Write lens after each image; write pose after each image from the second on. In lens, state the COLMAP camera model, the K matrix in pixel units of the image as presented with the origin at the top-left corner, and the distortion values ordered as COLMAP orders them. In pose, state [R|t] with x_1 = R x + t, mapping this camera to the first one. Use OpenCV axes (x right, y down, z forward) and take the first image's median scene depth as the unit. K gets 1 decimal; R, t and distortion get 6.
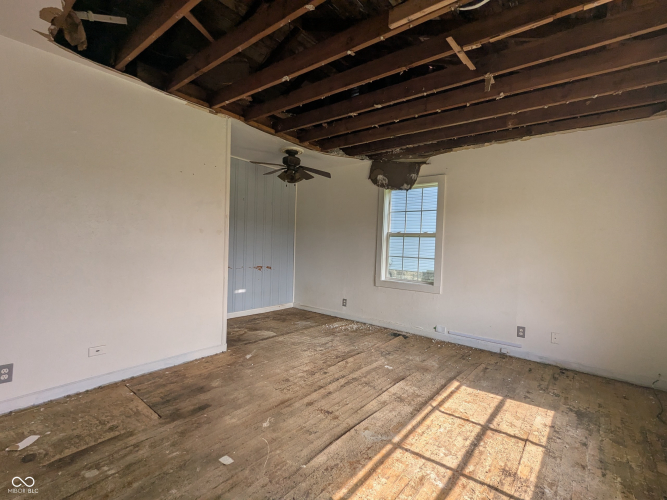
lens RADIAL K [[316.0, 0, 333.6], [0, 316.0, 251.7], [0, 0, 1]] dist [0.001512, 0.001421]
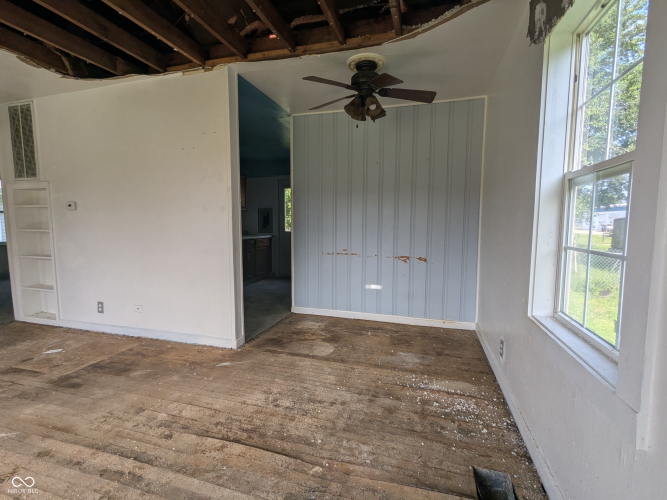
lens RADIAL K [[316.0, 0, 333.6], [0, 316.0, 251.7], [0, 0, 1]] dist [0.001512, 0.001421]
pose [[0.384825, 0.052605, -0.921489, 0.524990], [-0.016116, 0.998605, 0.050277, 0.005828], [0.922849, -0.004497, 0.385136, 0.905007]]
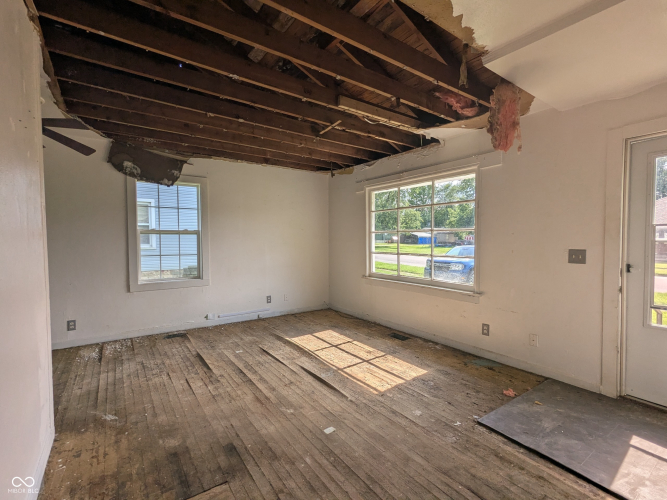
lens RADIAL K [[316.0, 0, 333.6], [0, 316.0, 251.7], [0, 0, 1]] dist [0.001512, 0.001421]
pose [[0.268840, -0.071375, 0.960537, -0.732956], [0.036069, 0.997297, 0.064011, -0.048737], [-0.962509, 0.017437, 0.270688, 0.329223]]
